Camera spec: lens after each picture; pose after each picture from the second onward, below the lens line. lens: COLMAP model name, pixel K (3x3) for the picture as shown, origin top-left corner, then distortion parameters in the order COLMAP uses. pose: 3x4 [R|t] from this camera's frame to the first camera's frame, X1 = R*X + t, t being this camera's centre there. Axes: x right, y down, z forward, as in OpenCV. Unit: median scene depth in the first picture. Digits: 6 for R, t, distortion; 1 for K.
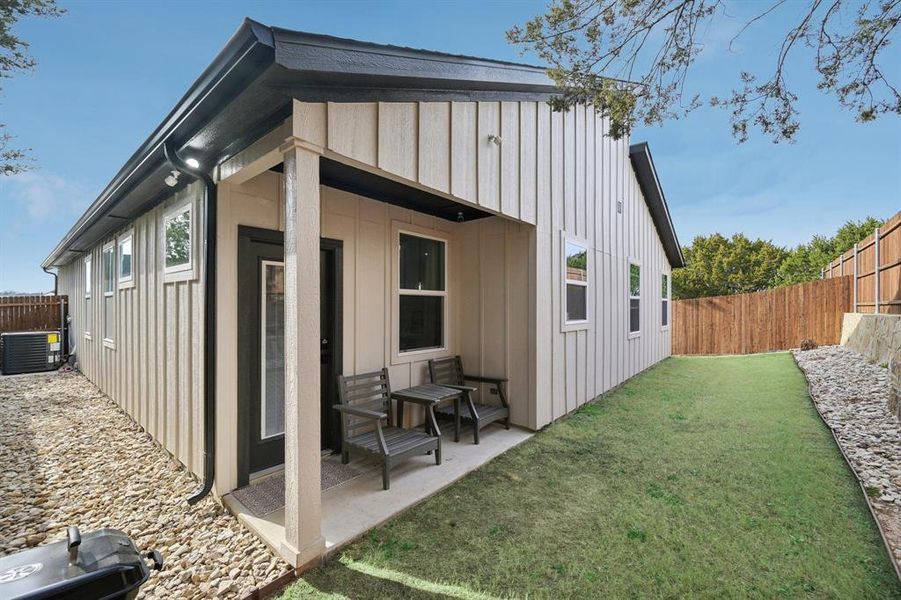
lens RADIAL K [[402.9, 0, 450.5], [0, 402.9, 305.0], [0, 0, 1]] dist [-0.000210, 0.000034]
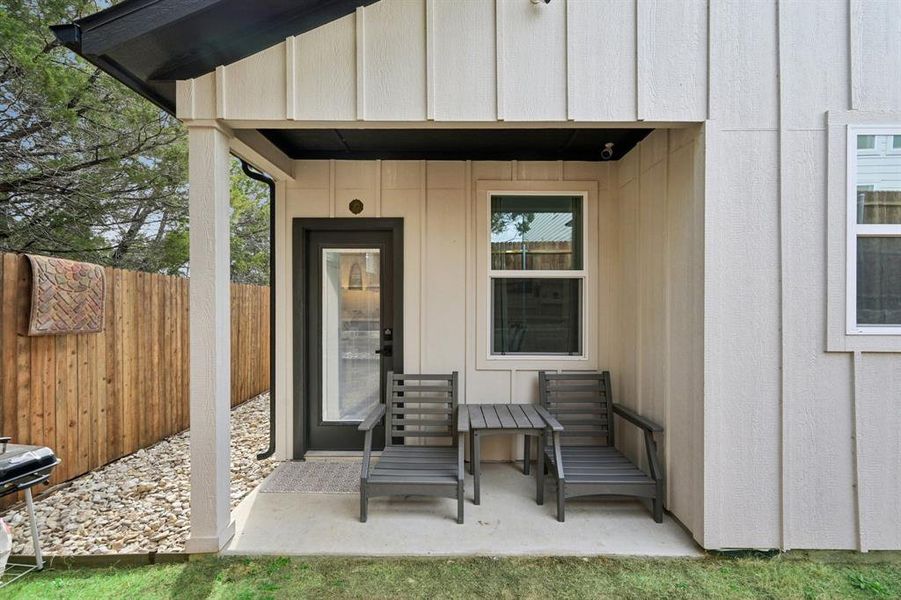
lens RADIAL K [[397.6, 0, 454.5], [0, 397.6, 301.0], [0, 0, 1]] dist [0.001058, 0.000383]
pose [[0.606051, 0.002857, -0.795420, 0.414787], [-0.001229, 0.999996, 0.002655, 0.015305], [0.795425, -0.000631, 0.606052, 0.484476]]
